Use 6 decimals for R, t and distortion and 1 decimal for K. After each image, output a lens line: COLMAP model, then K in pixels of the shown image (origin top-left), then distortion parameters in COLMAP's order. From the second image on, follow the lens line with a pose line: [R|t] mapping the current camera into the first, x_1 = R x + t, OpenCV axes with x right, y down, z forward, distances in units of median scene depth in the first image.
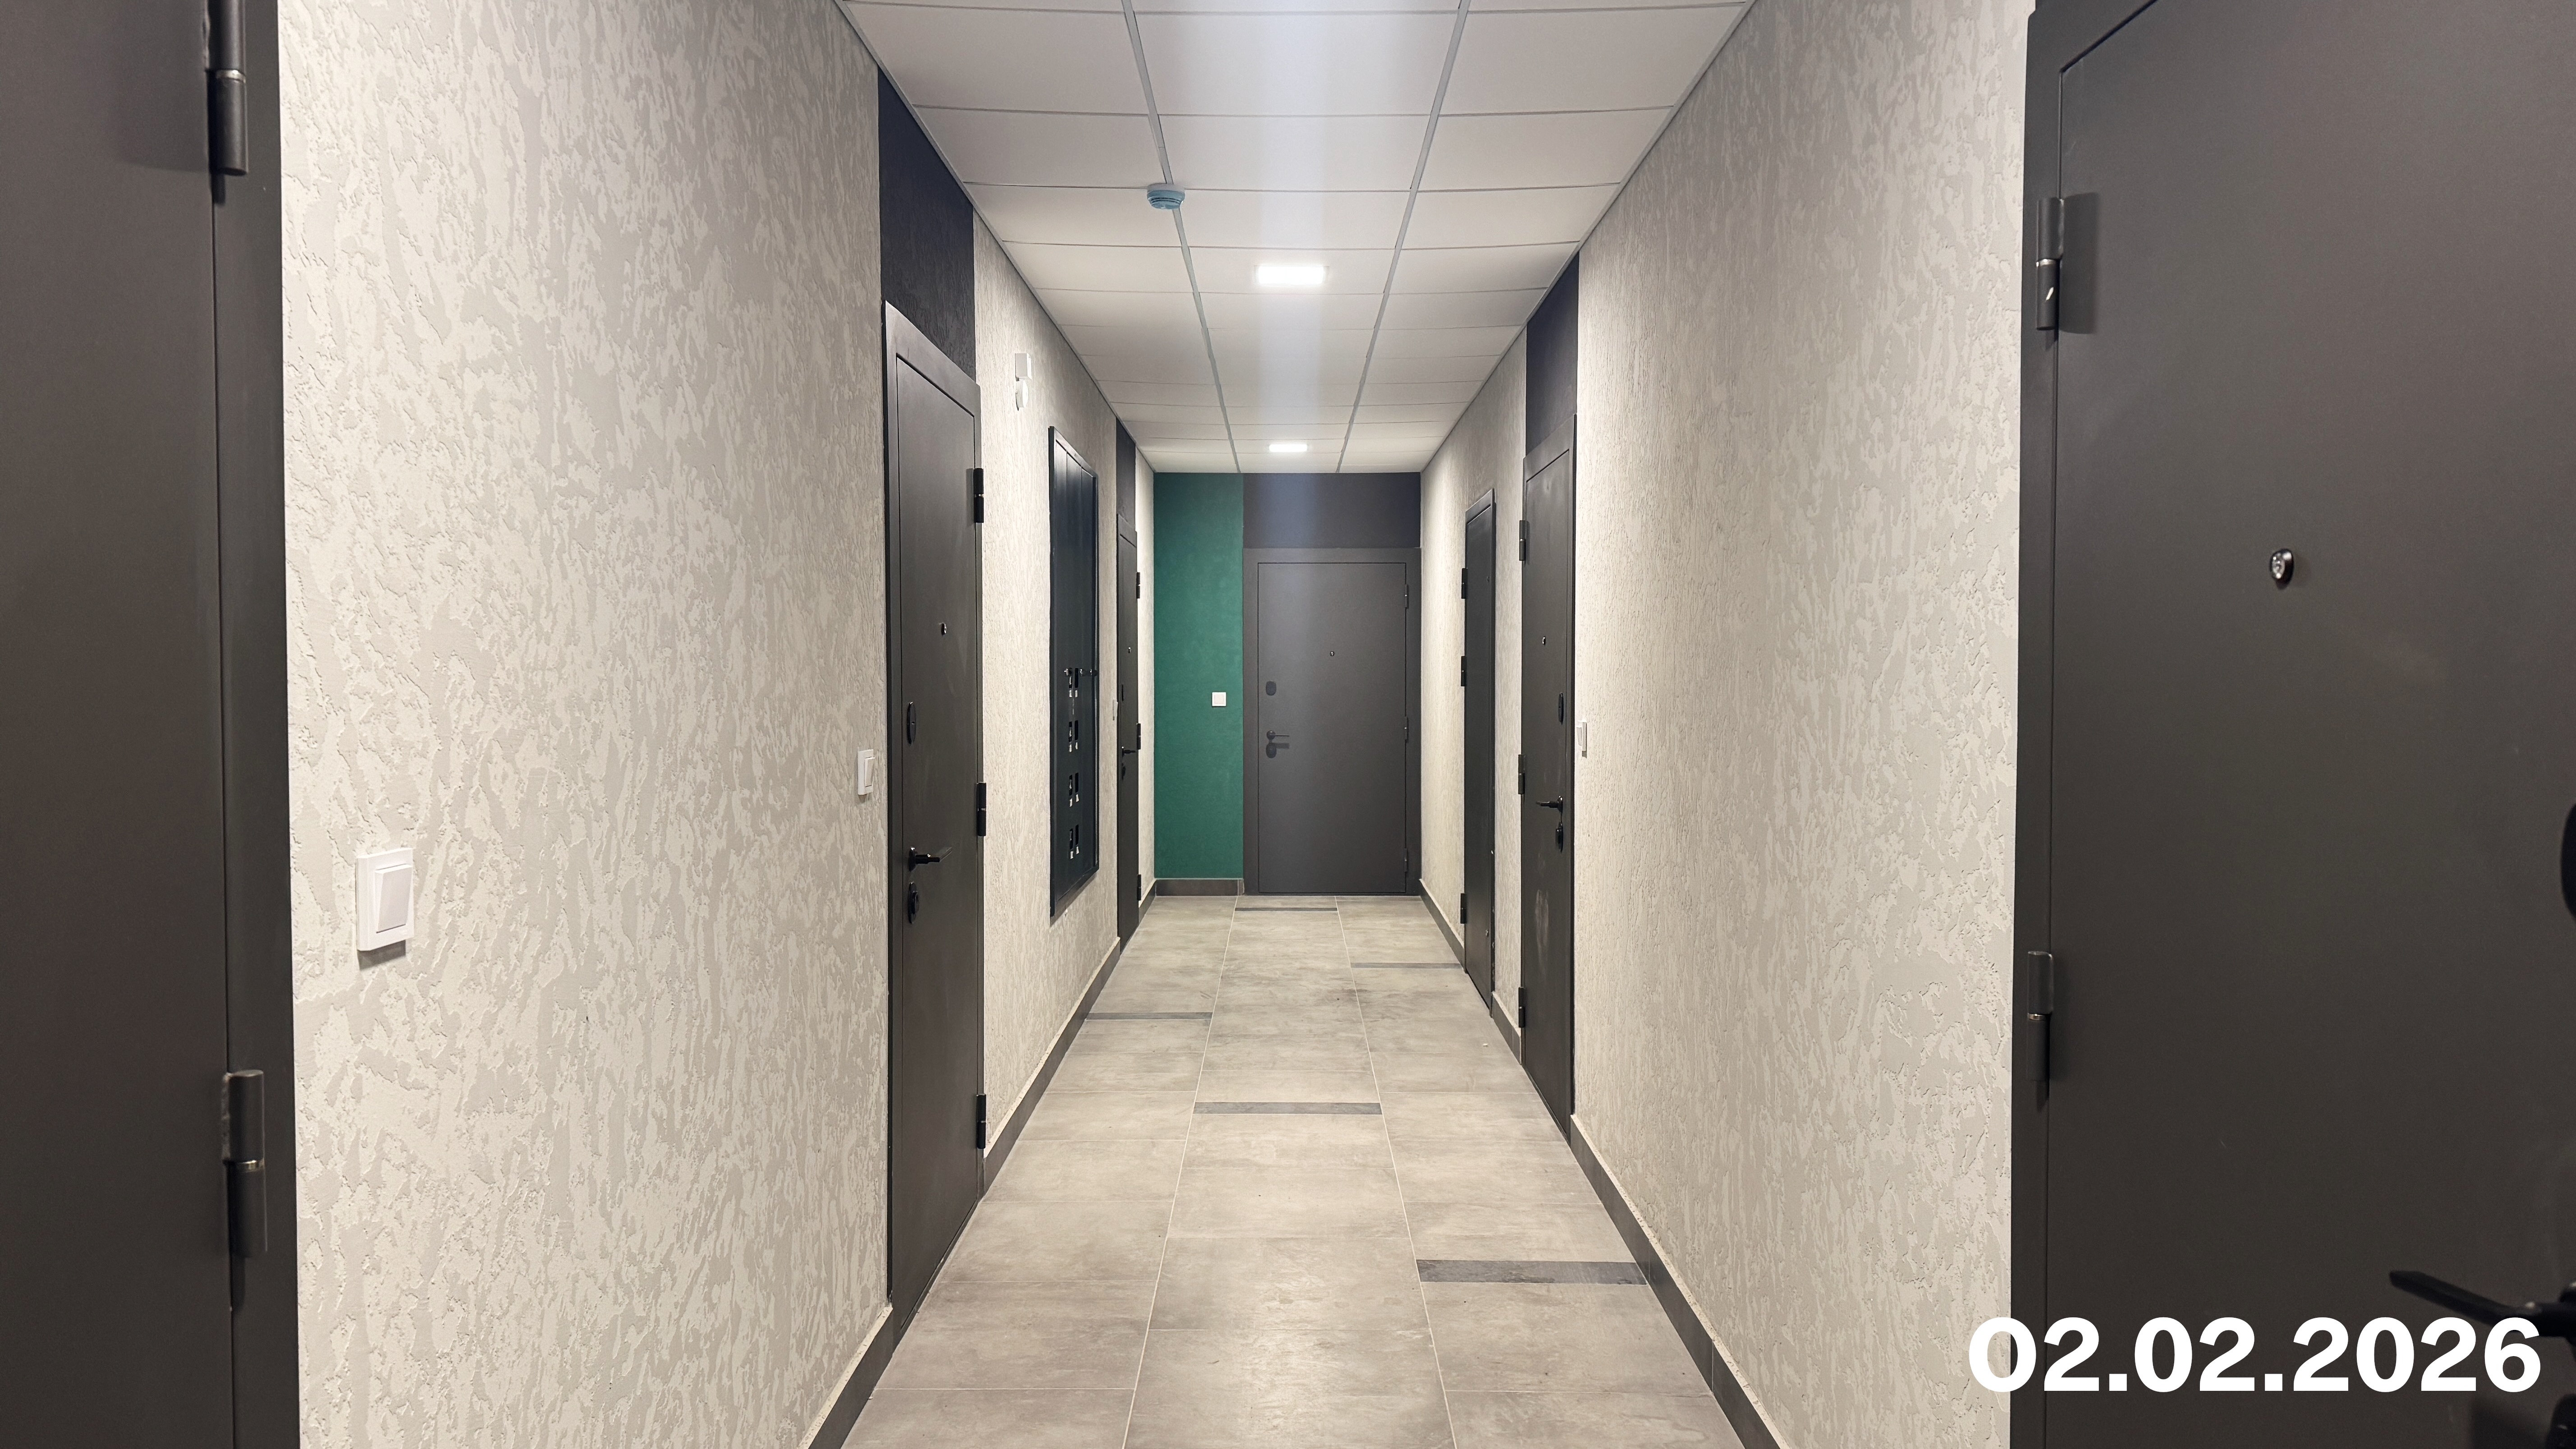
lens RADIAL K [[1816.7, 0, 1294.9], [0, 1816.7, 726.6], [0, 0, 1]] dist [0.033501, -0.035173]
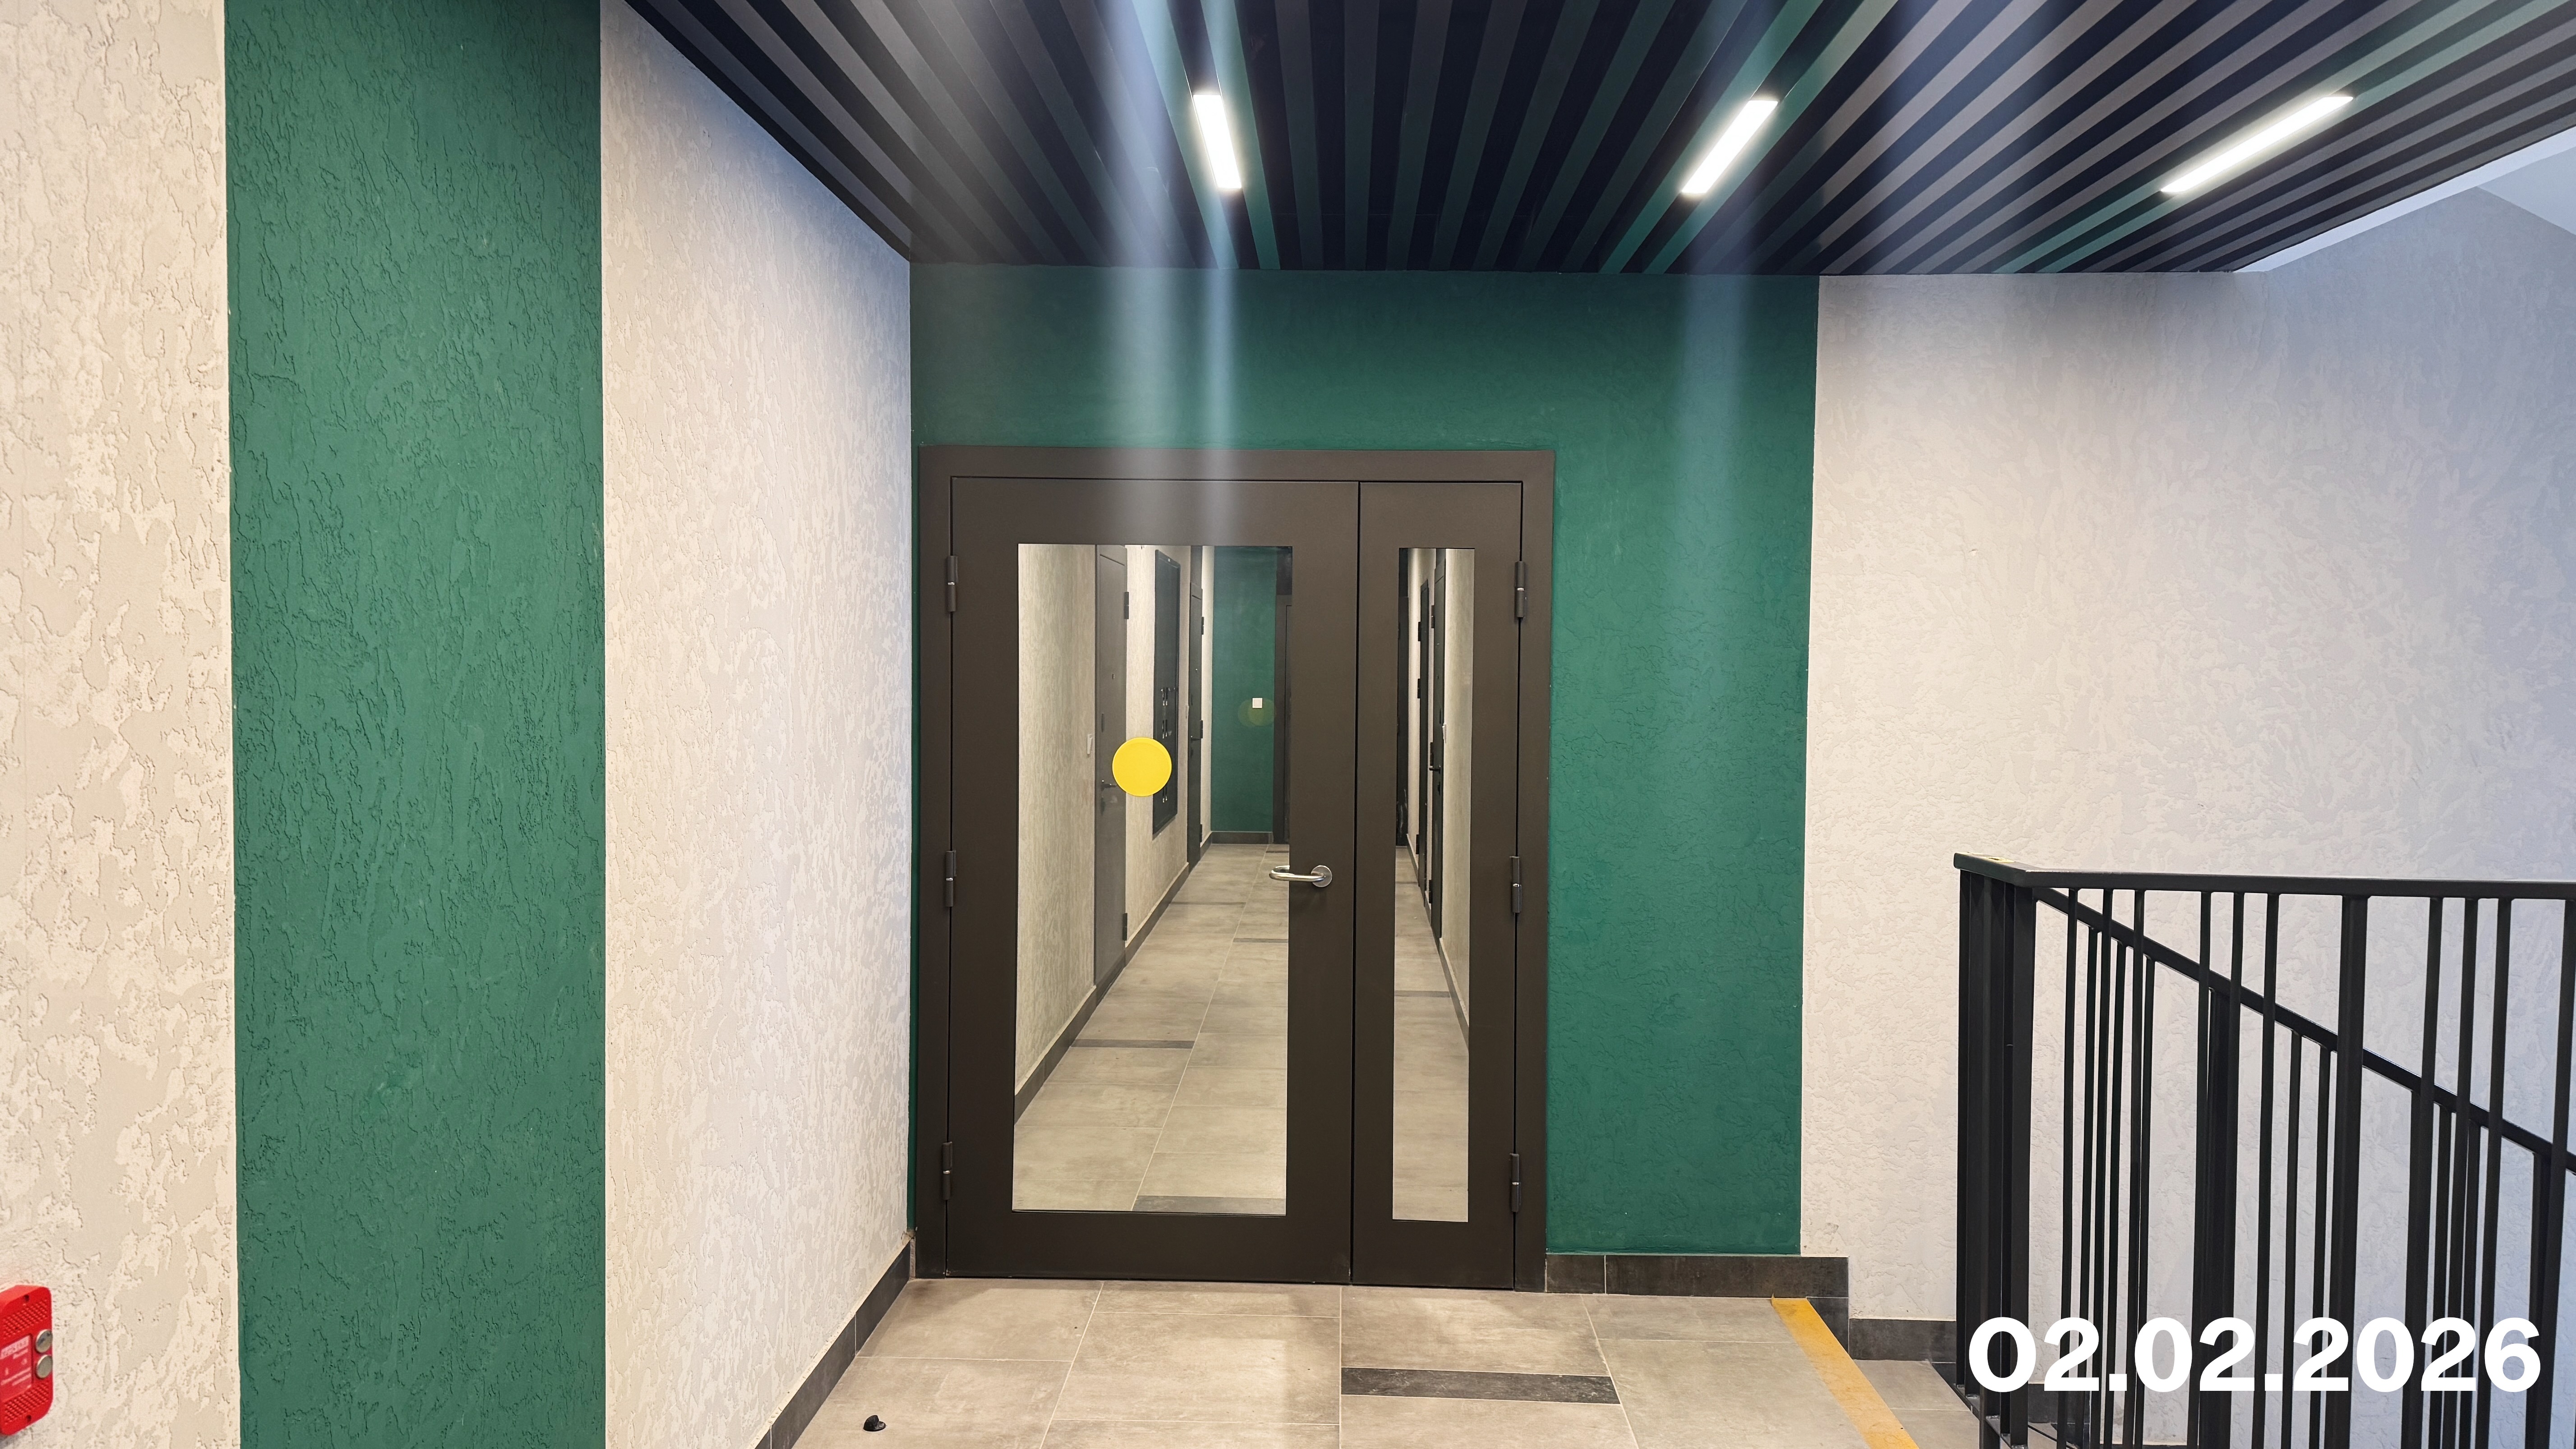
lens RADIAL K [[1816.7, 0, 1274.4], [0, 1816.7, 715.7], [0, 0, 1]] dist [0.033501, -0.035173]
pose [[0.999132, 0.011589, -0.040015, 0.059267], [-0.011639, 0.999932, -0.001009, -0.008767], [0.040001, 0.001473, 0.999199, -0.881111]]
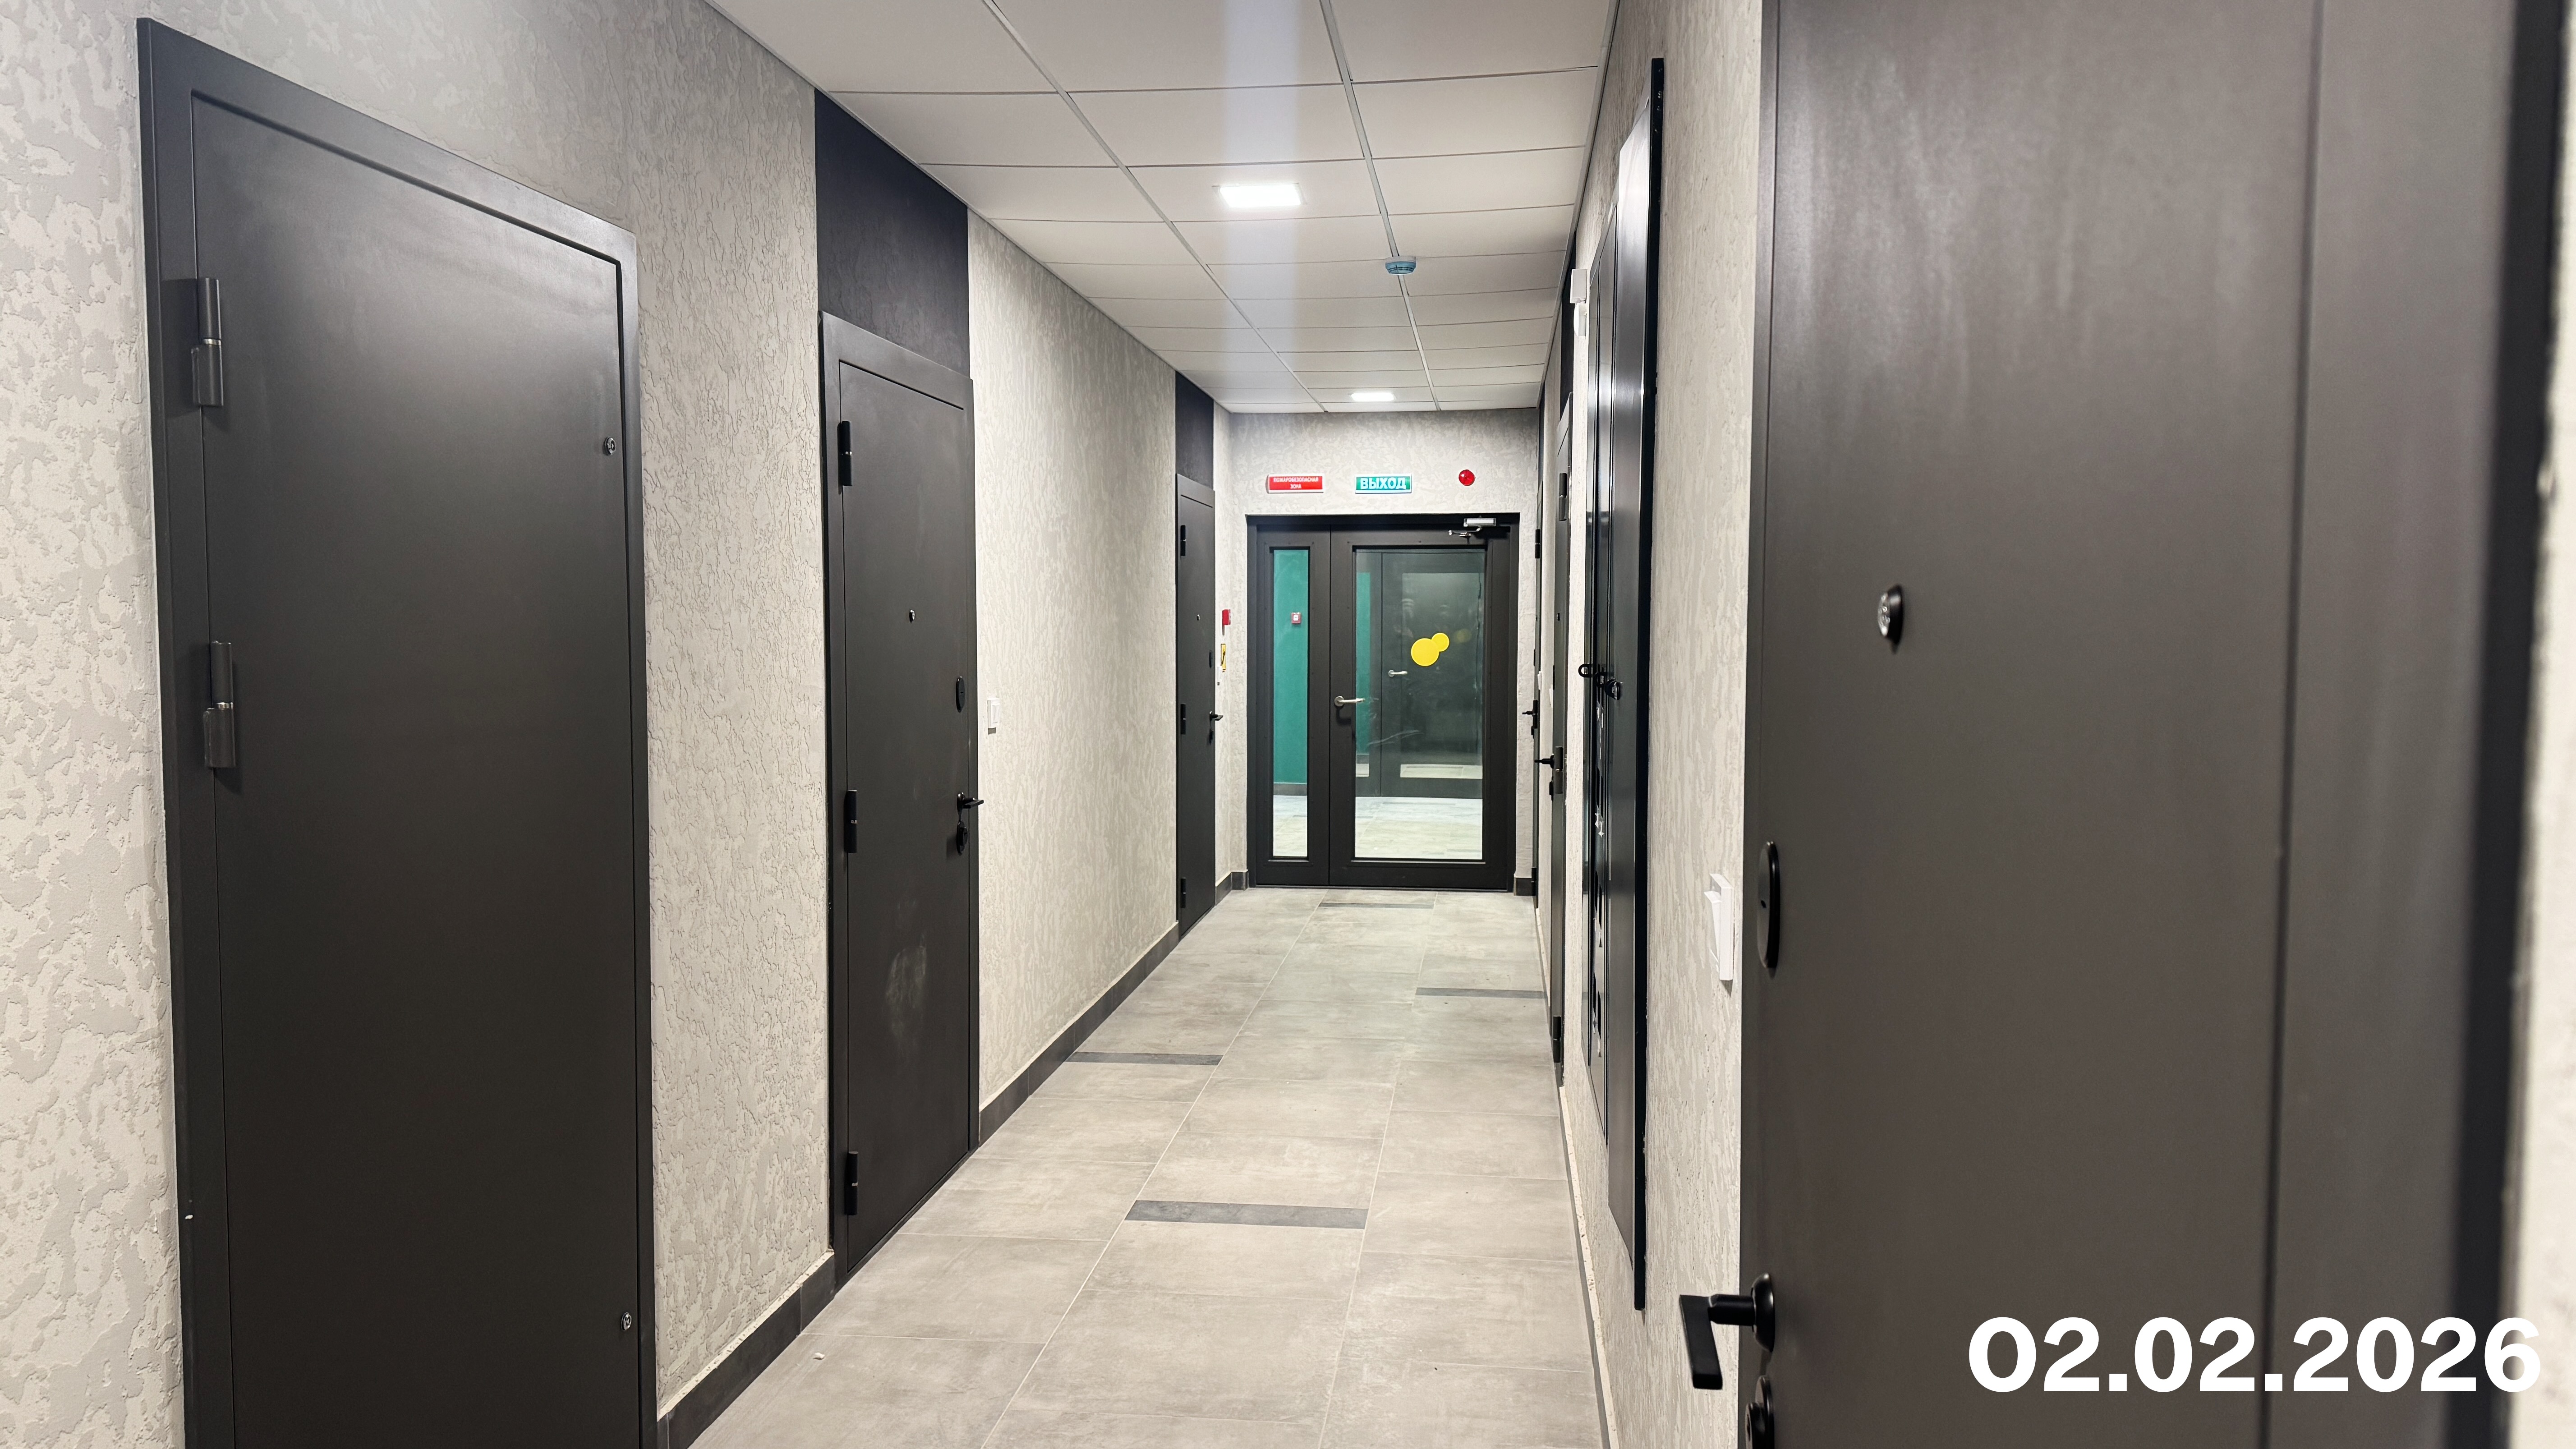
lens RADIAL K [[1816.7, 0, 1299.6], [0, 1816.7, 725.3], [0, 0, 1]] dist [0.033501, -0.035173]
pose [[-0.993368, -0.011550, 0.114394, -0.130755], [-0.000469, 0.995340, 0.096426, -0.087217], [-0.114975, 0.095733, -0.988745, 2.009096]]
